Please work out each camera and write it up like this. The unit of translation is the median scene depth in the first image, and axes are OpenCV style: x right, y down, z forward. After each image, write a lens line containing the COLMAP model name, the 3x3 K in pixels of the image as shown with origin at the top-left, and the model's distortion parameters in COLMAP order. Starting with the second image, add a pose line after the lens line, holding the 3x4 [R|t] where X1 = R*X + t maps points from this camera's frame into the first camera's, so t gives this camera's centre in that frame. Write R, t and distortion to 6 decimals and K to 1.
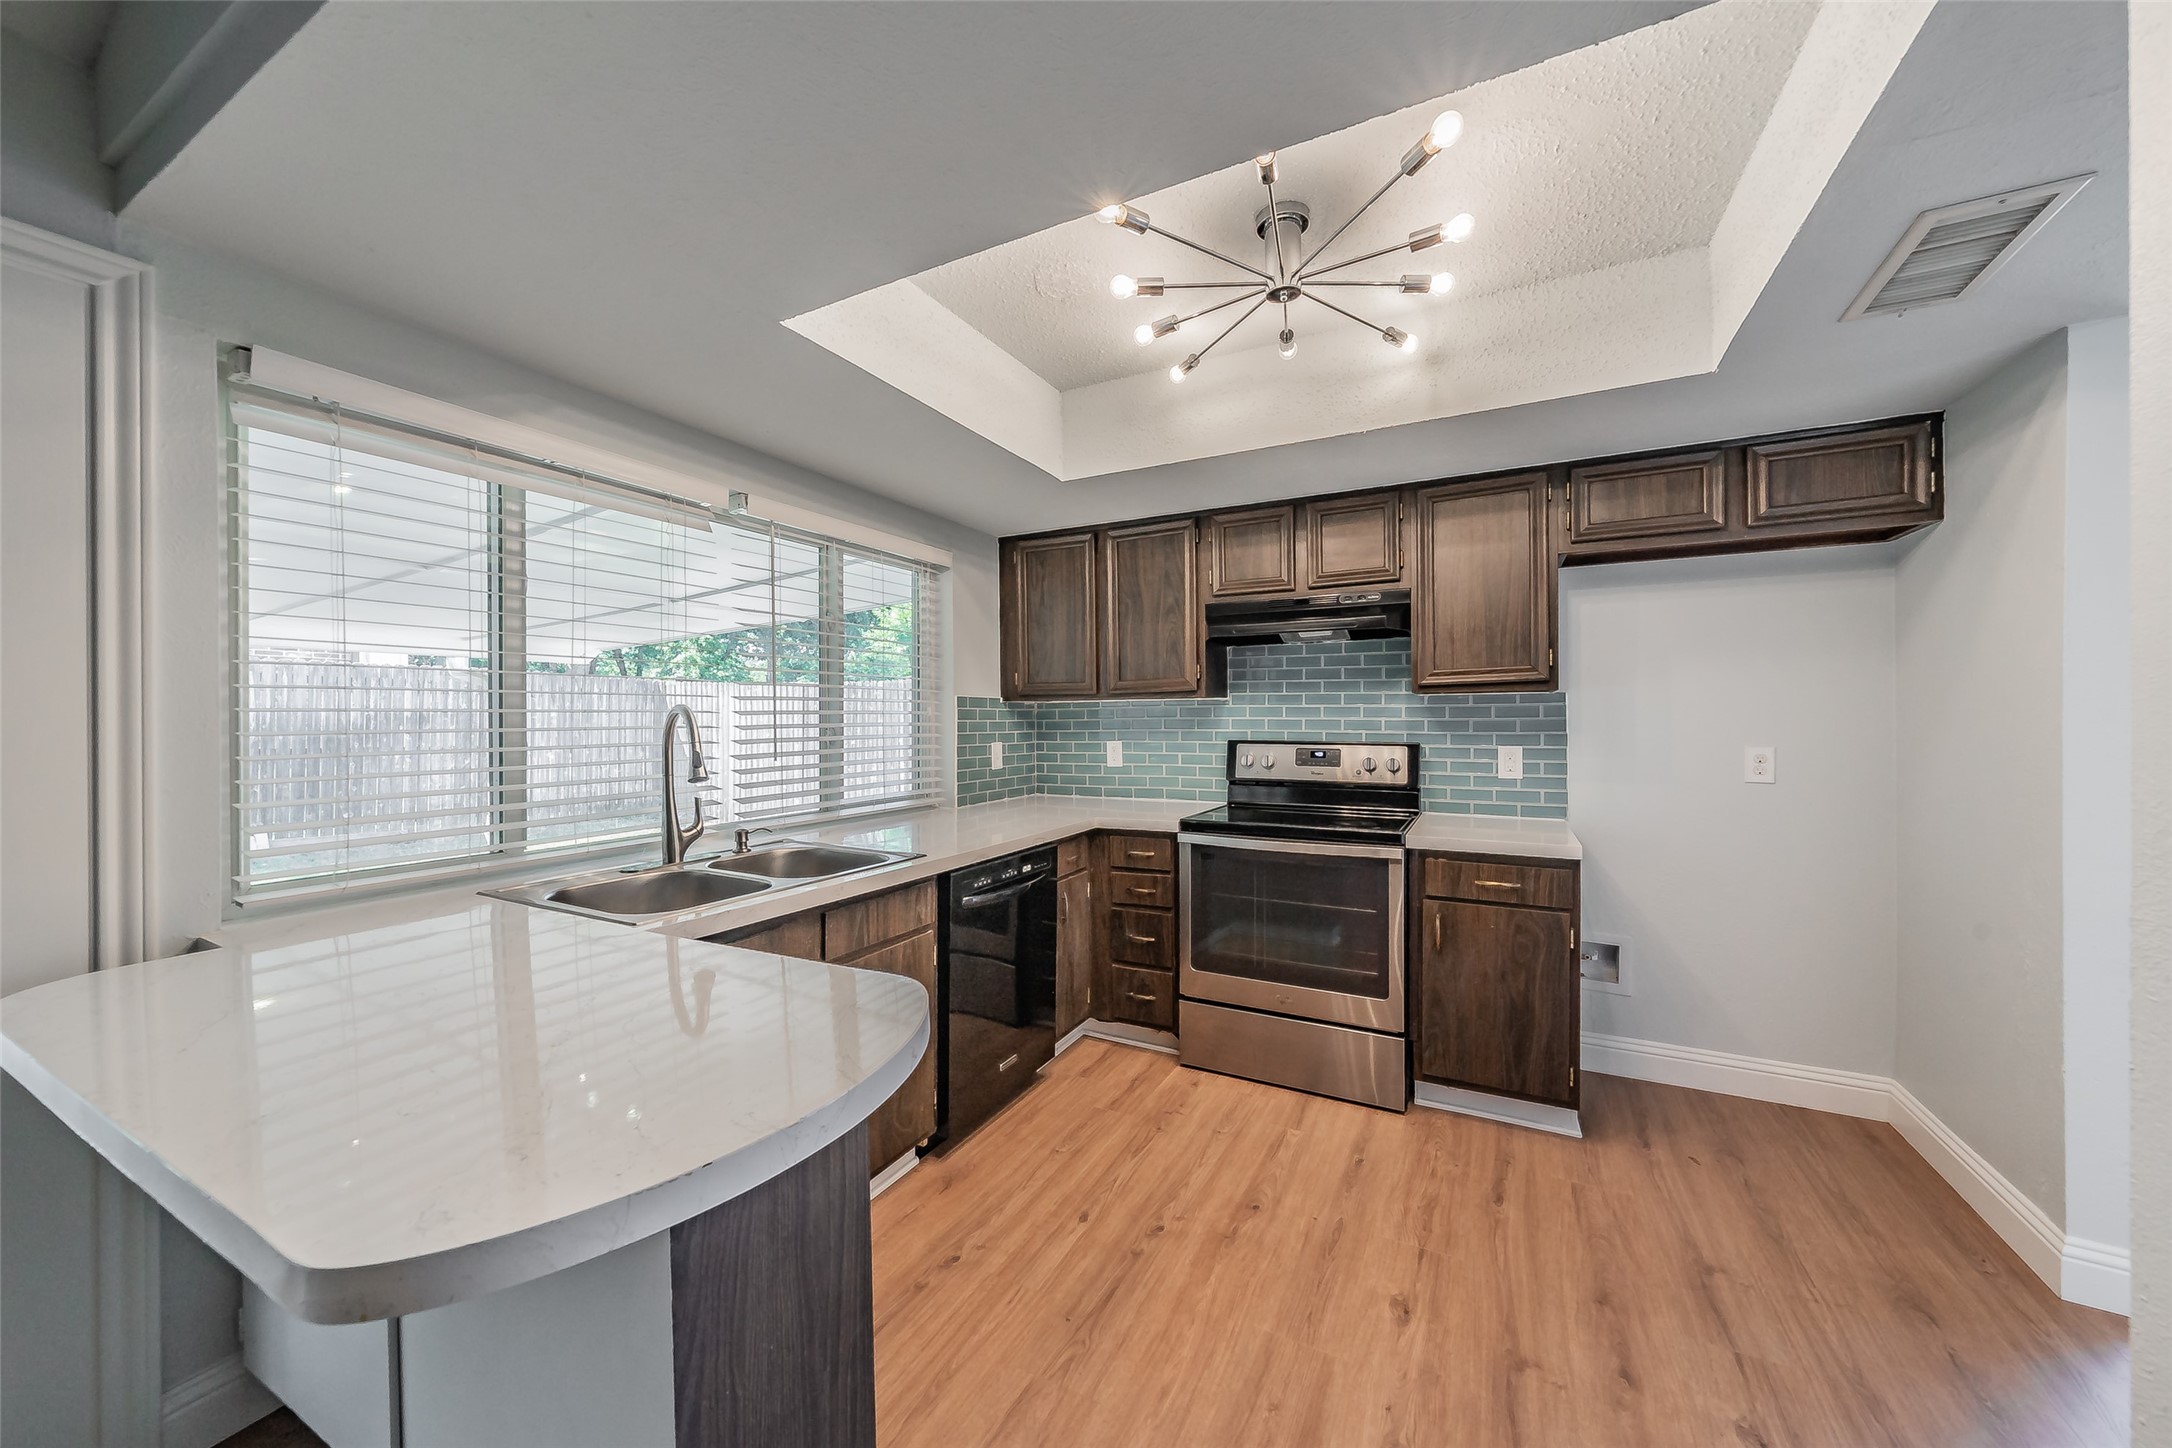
lens RADIAL K [[768.2, 0, 1085.6], [0, 768.2, 729.7], [0, 0, 1]] dist [-0.006932, 0.001376]
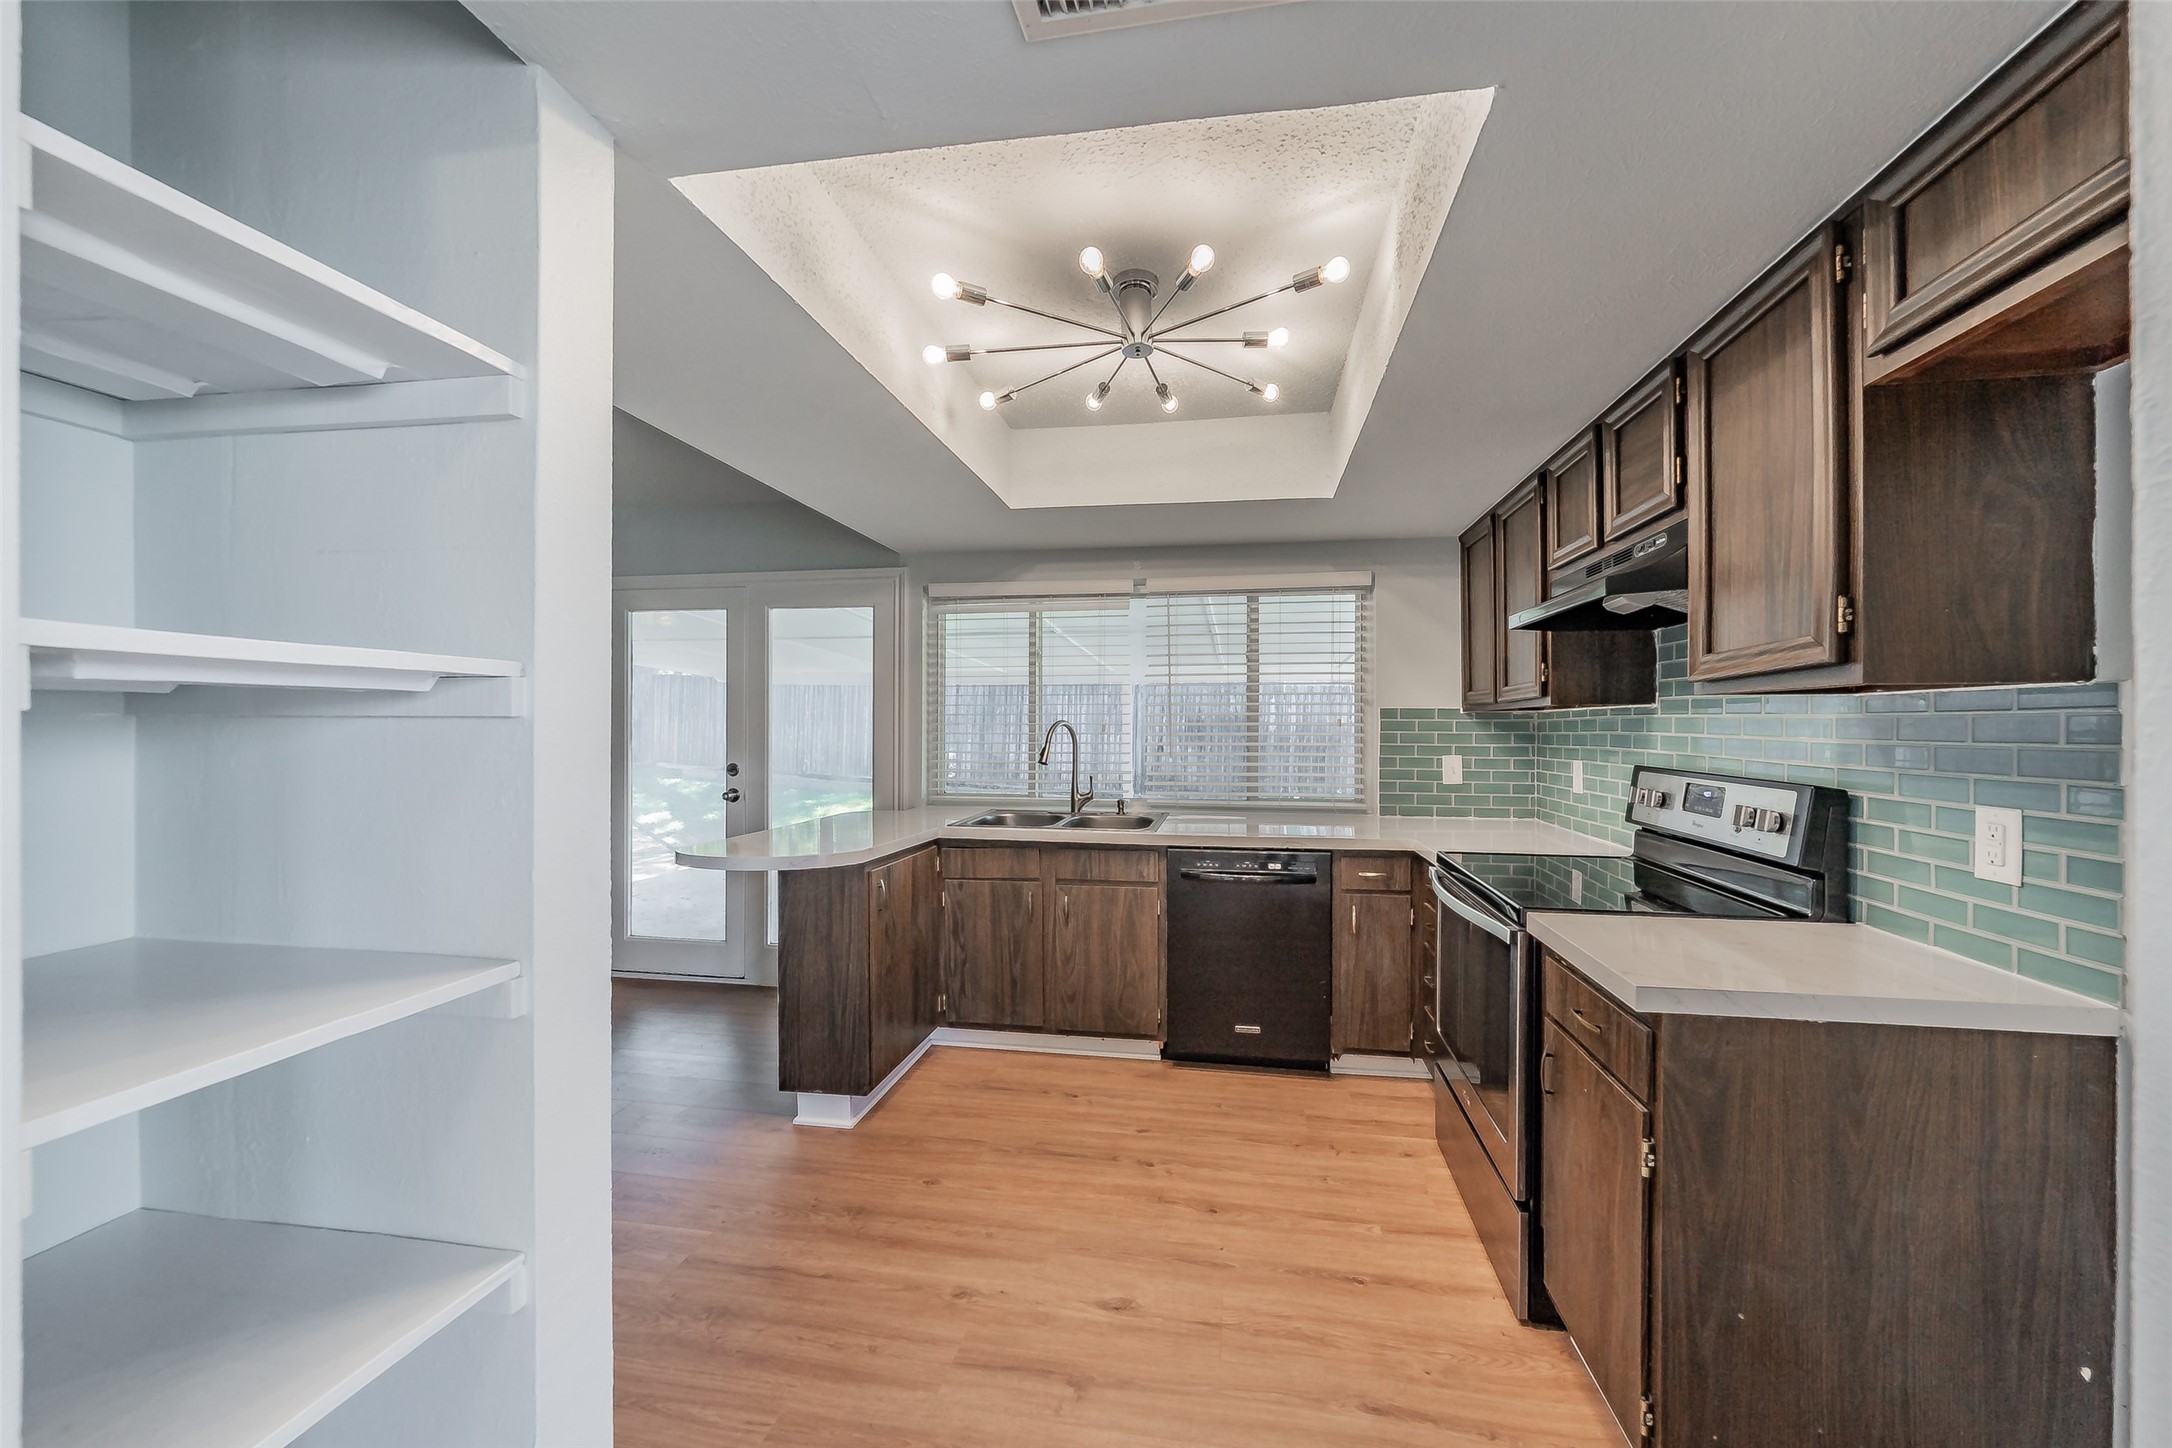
lens RADIAL K [[768.2, 0, 1110.4], [0, 768.2, 734.5], [0, 0, 1]] dist [-0.006932, 0.001376]
pose [[0.322230, 0.017032, -0.946508, 0.797047], [-0.016927, 0.999782, 0.012228, -0.016970], [0.946510, 0.012082, 0.322448, 0.372514]]
